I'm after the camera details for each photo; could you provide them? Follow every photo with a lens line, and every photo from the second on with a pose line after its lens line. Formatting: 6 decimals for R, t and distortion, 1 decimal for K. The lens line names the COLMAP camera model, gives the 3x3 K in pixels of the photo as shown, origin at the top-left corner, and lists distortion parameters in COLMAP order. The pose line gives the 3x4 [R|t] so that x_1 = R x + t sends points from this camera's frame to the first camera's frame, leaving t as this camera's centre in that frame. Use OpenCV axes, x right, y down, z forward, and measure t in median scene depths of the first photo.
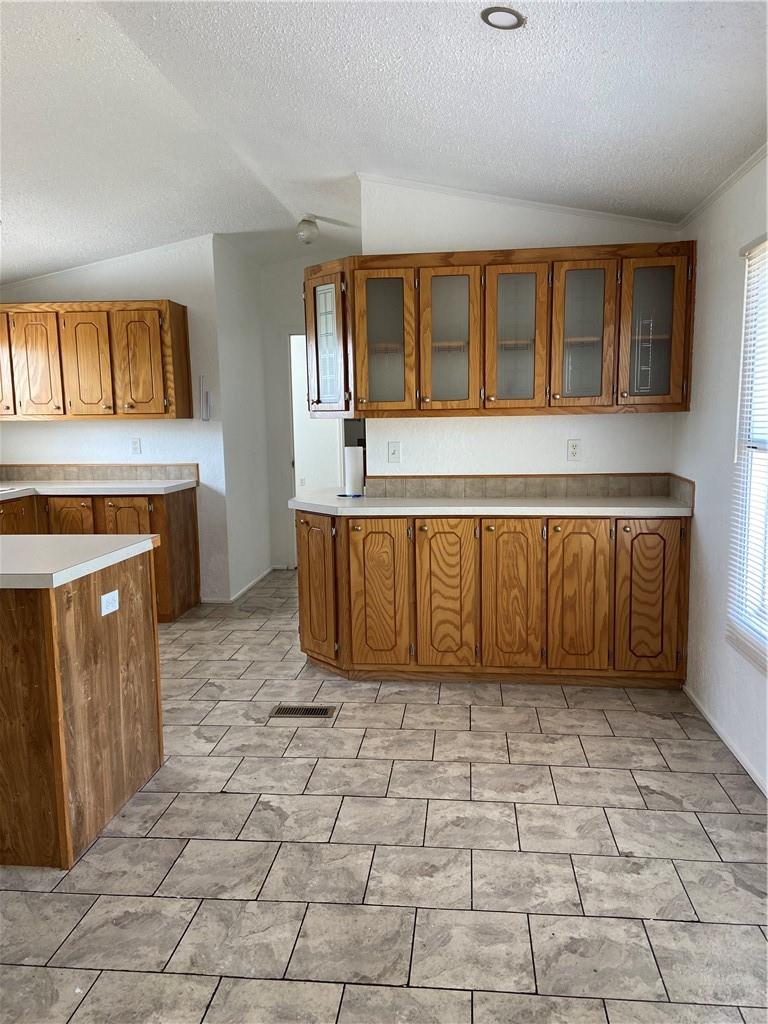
lens RADIAL K [[775.7, 0, 395.1], [0, 775.7, 516.9], [0, 0, 1]] dist [0.108821, -0.128501]
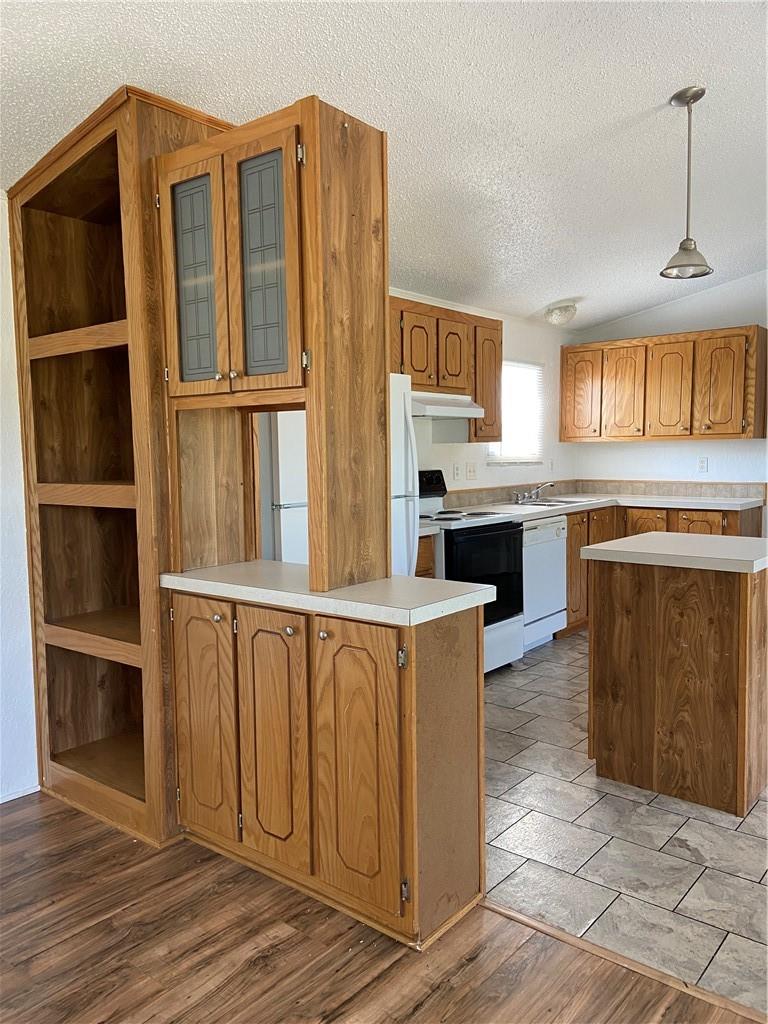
lens RADIAL K [[775.7, 0, 392.6], [0, 775.7, 514.5], [0, 0, 1]] dist [0.108821, -0.128501]
pose [[0.837967, 0.055093, -0.542933, -0.177979], [-0.075699, 0.997008, -0.015665, 0.044447], [0.540445, 0.054226, 0.839630, -0.209670]]
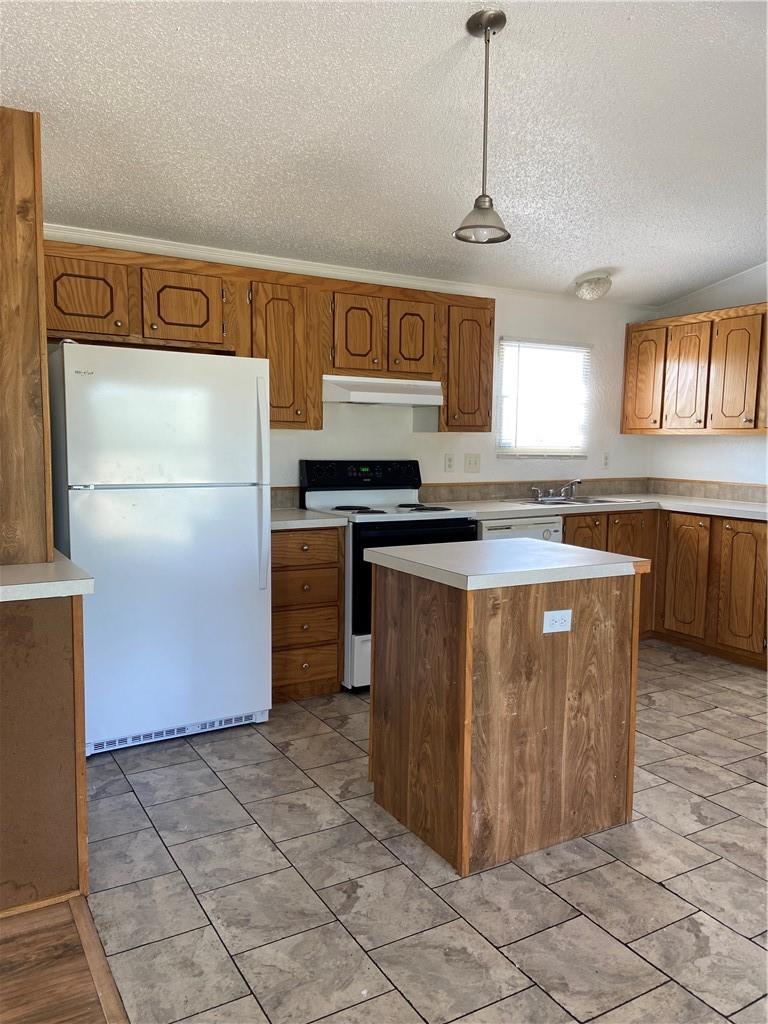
lens RADIAL K [[775.7, 0, 384.8], [0, 775.7, 515.5], [0, 0, 1]] dist [0.108821, -0.128501]
pose [[0.590450, 0.105544, -0.800143, 0.205057], [-0.127858, 0.991125, 0.036385, -0.019003], [0.796882, 0.080821, 0.598704, 0.225913]]
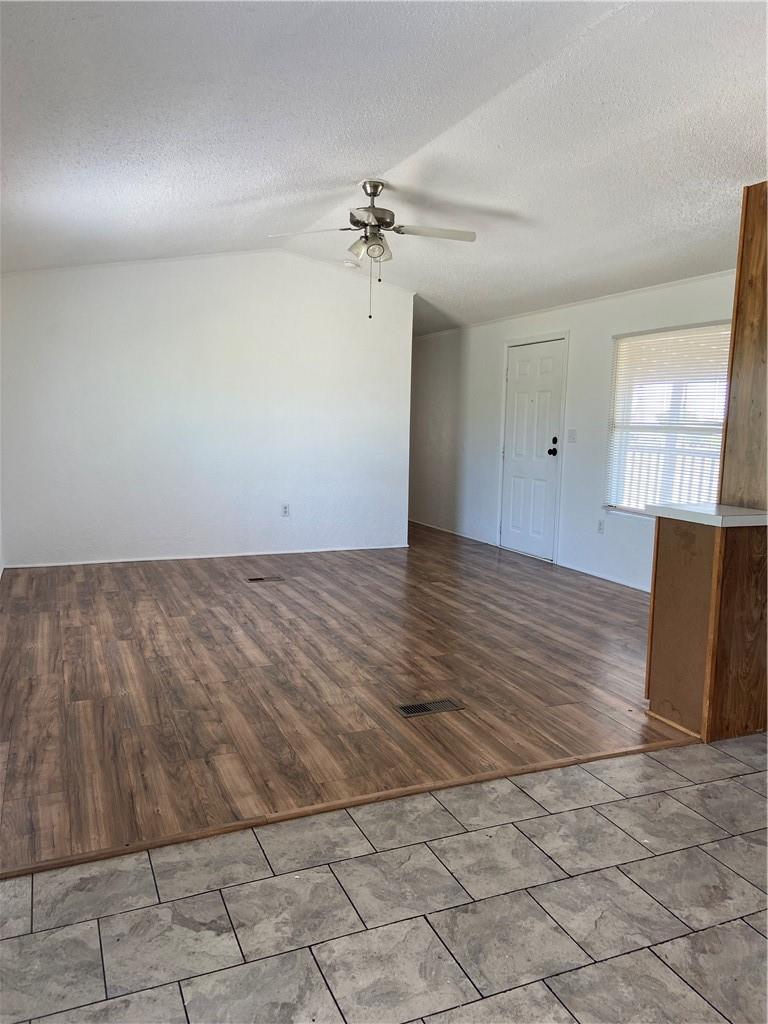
lens RADIAL K [[775.7, 0, 385.0], [0, 775.7, 520.8], [0, 0, 1]] dist [0.108821, -0.128501]
pose [[-0.878167, 0.057392, -0.474898, 0.319088], [-0.072389, 0.965399, 0.250530, -0.108340], [0.472845, 0.254385, -0.843627, 1.034576]]
